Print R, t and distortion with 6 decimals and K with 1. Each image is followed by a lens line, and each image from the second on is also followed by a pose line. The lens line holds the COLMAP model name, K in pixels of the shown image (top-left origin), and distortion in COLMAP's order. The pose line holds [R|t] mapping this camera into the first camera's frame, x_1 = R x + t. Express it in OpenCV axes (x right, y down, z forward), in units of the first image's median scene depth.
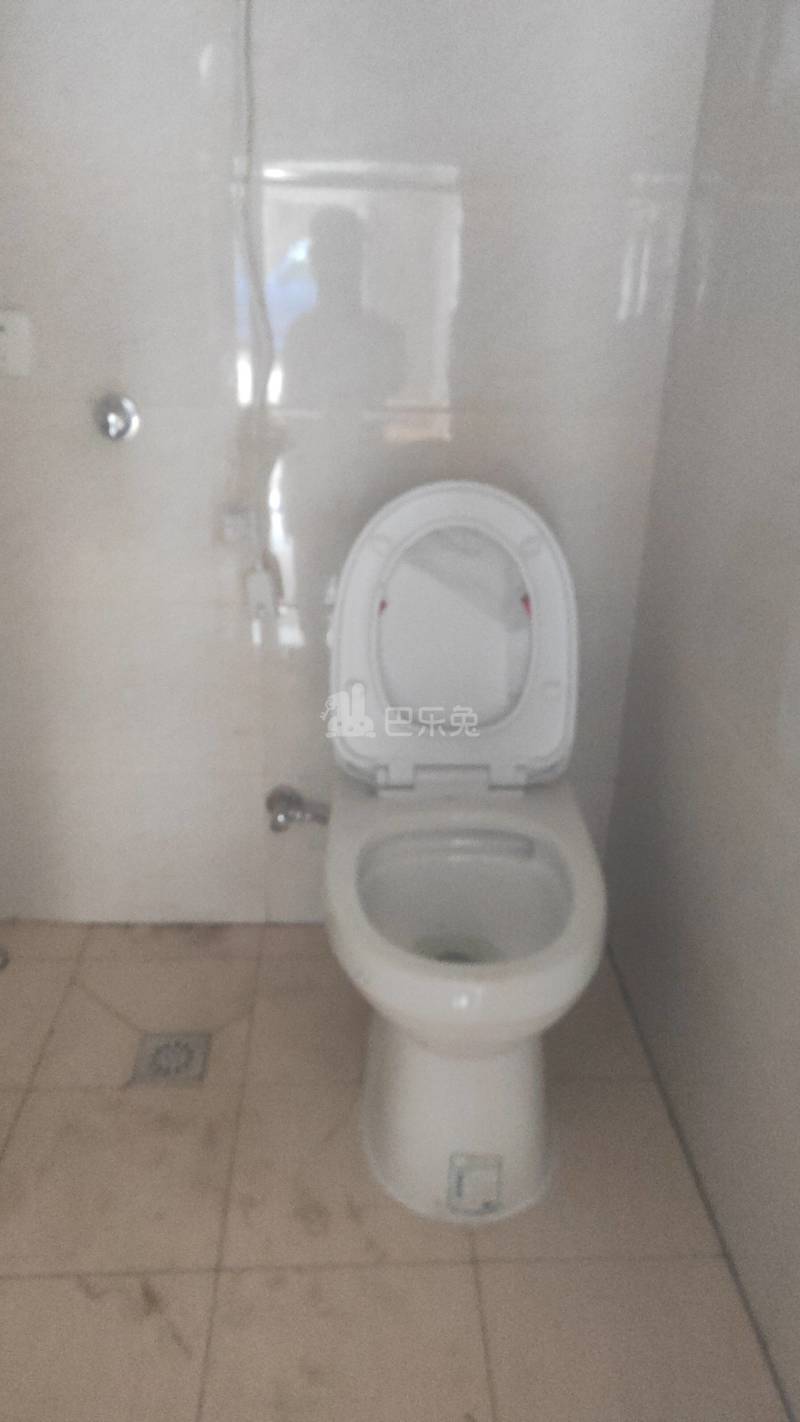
lens RADIAL K [[1058.6, 0, 402.5], [0, 1058.6, 683.5], [0, 0, 1]] dist [0.042305, -0.000658]
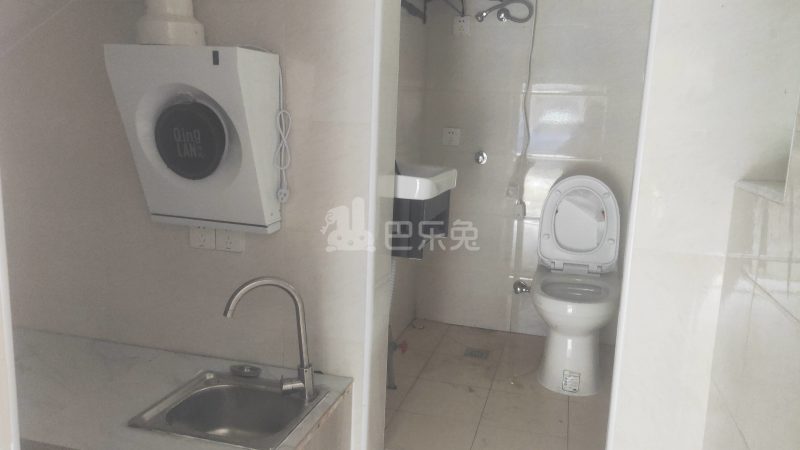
lens RADIAL K [[595.6, 0, 397.8], [0, 595.6, 223.1], [0, 0, 1]] dist [0.042305, -0.000658]
pose [[0.944081, 0.061140, -0.323997, 0.115247], [-0.132699, 0.970015, -0.203619, 0.389421], [0.301832, 0.235227, 0.923886, -0.820533]]
